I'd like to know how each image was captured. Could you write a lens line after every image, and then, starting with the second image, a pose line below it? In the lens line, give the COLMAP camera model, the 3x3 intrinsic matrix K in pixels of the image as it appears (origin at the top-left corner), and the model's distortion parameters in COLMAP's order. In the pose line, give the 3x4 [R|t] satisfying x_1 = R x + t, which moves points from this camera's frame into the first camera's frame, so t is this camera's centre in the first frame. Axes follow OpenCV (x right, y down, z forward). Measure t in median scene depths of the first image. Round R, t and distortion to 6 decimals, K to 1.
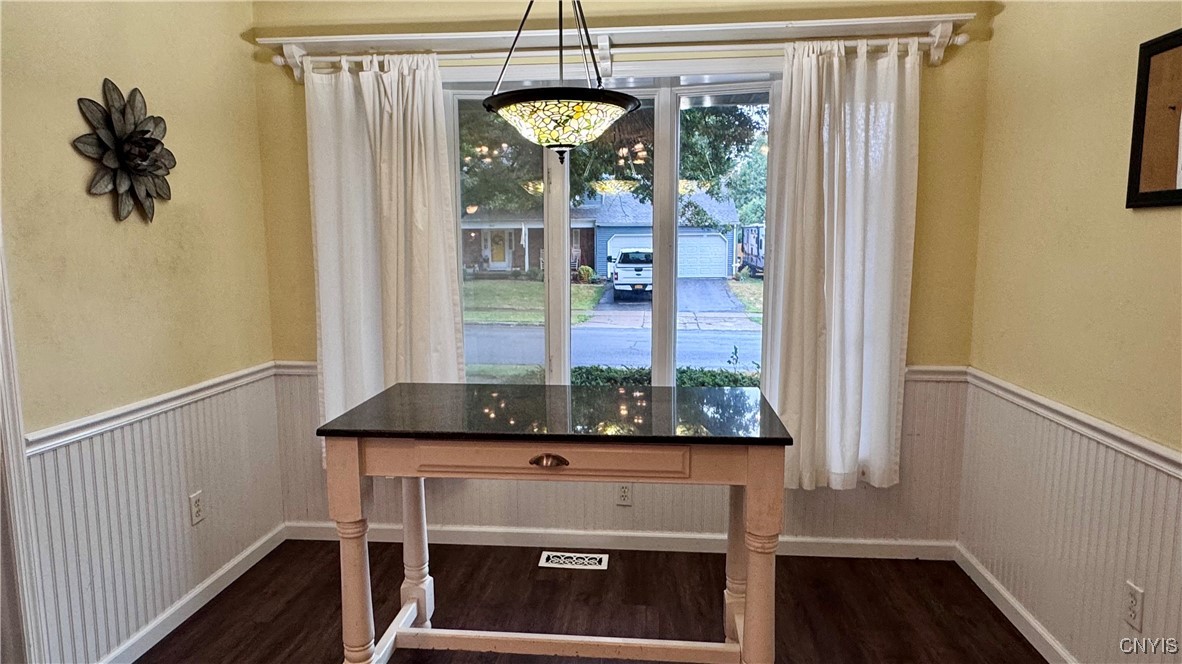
lens RADIAL K [[694.8, 0, 591.0], [0, 694.8, 332.0], [0, 0, 1]] dist [-0.000950, 0.001629]
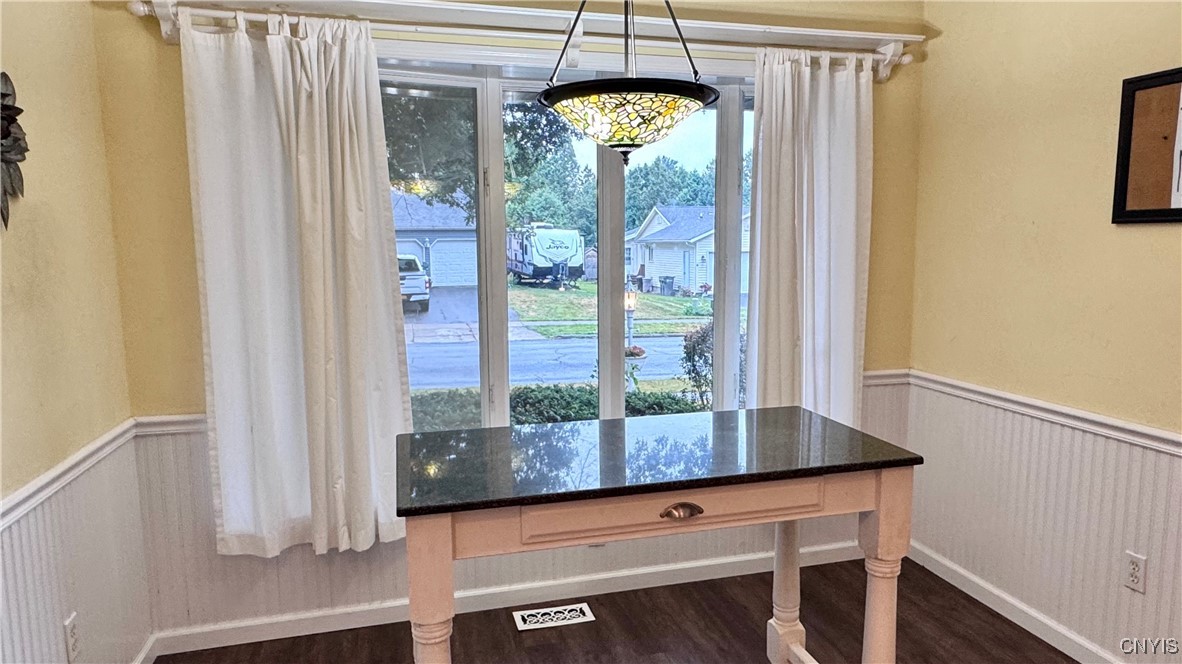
lens RADIAL K [[738.4, 0, 593.5], [0, 738.4, 343.6], [0, 0, 1]] dist [0.000054, 0.000535]
pose [[0.936623, -0.048979, 0.346897, -0.311559], [0.048375, 0.998775, 0.010406, -0.024860], [-0.346982, 0.007035, 0.937845, 0.114954]]
